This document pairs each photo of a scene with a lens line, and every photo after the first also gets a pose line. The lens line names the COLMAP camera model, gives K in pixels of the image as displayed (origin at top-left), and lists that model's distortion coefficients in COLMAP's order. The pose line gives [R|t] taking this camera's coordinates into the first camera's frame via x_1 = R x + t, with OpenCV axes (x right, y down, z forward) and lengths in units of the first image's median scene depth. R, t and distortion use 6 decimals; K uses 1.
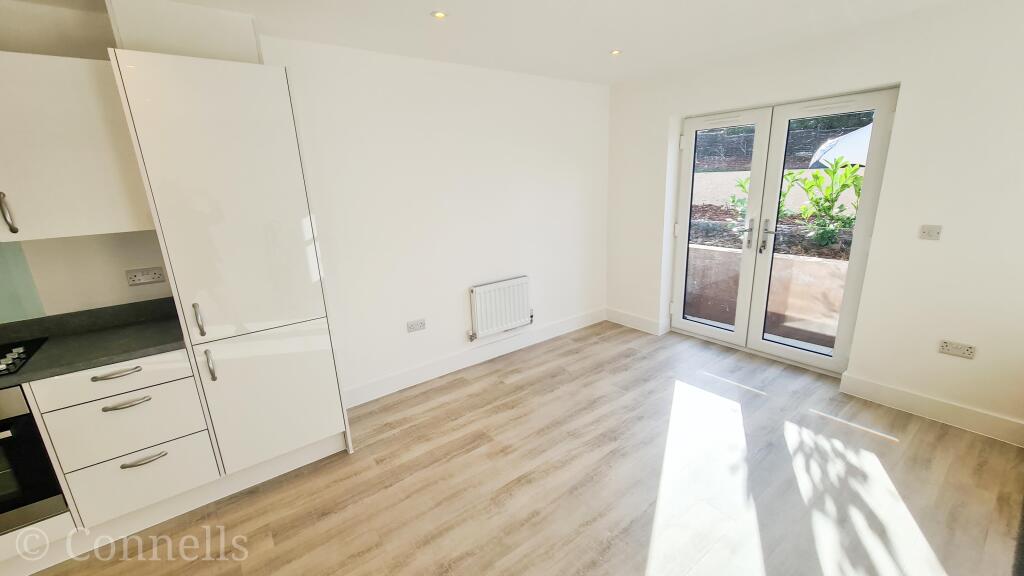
lens RADIAL K [[415.4, 0, 510.5], [0, 415.4, 288.7], [0, 0, 1]] dist [0.008102, -0.000307]
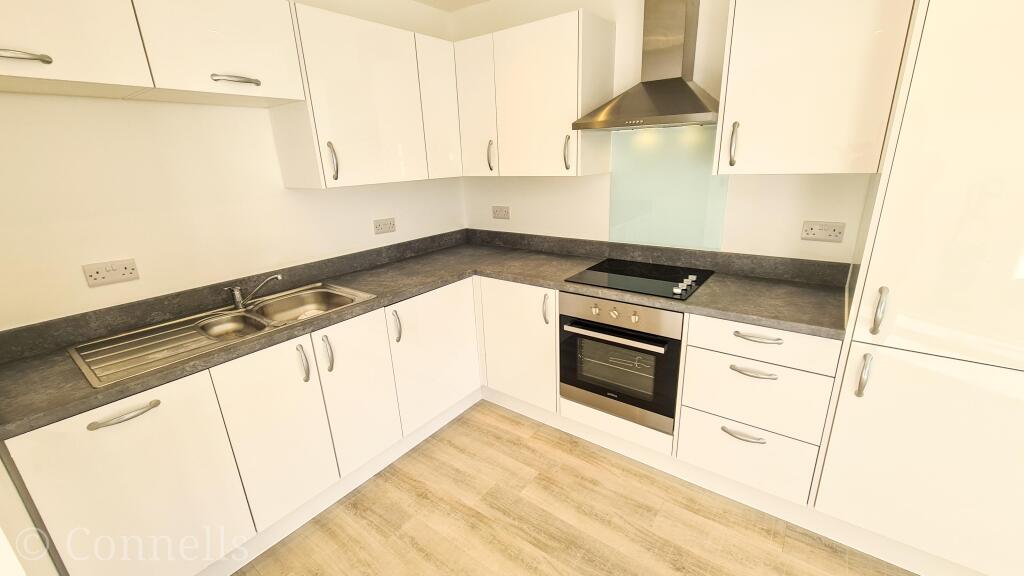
lens RADIAL K [[415.4, 0, 510.5], [0, 415.4, 288.7], [0, 0, 1]] dist [0.008102, -0.000307]
pose [[0.267590, 0.323535, -0.907591, -0.293664], [-0.225681, 0.936784, 0.267402, -0.006339], [0.936730, 0.133272, 0.323690, 0.203980]]
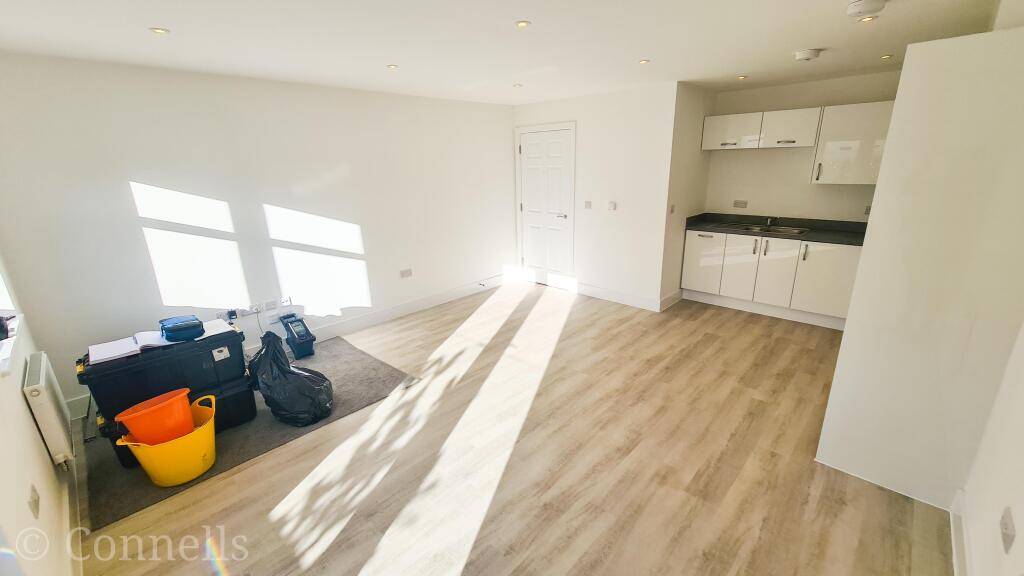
lens RADIAL K [[415.4, 0, 510.5], [0, 415.4, 288.7], [0, 0, 1]] dist [0.008102, -0.000307]
pose [[-0.985189, 0.107352, -0.133711, 0.478899], [0.019214, 0.843979, 0.536032, -0.565087], [0.170394, 0.525523, -0.833541, 1.805831]]
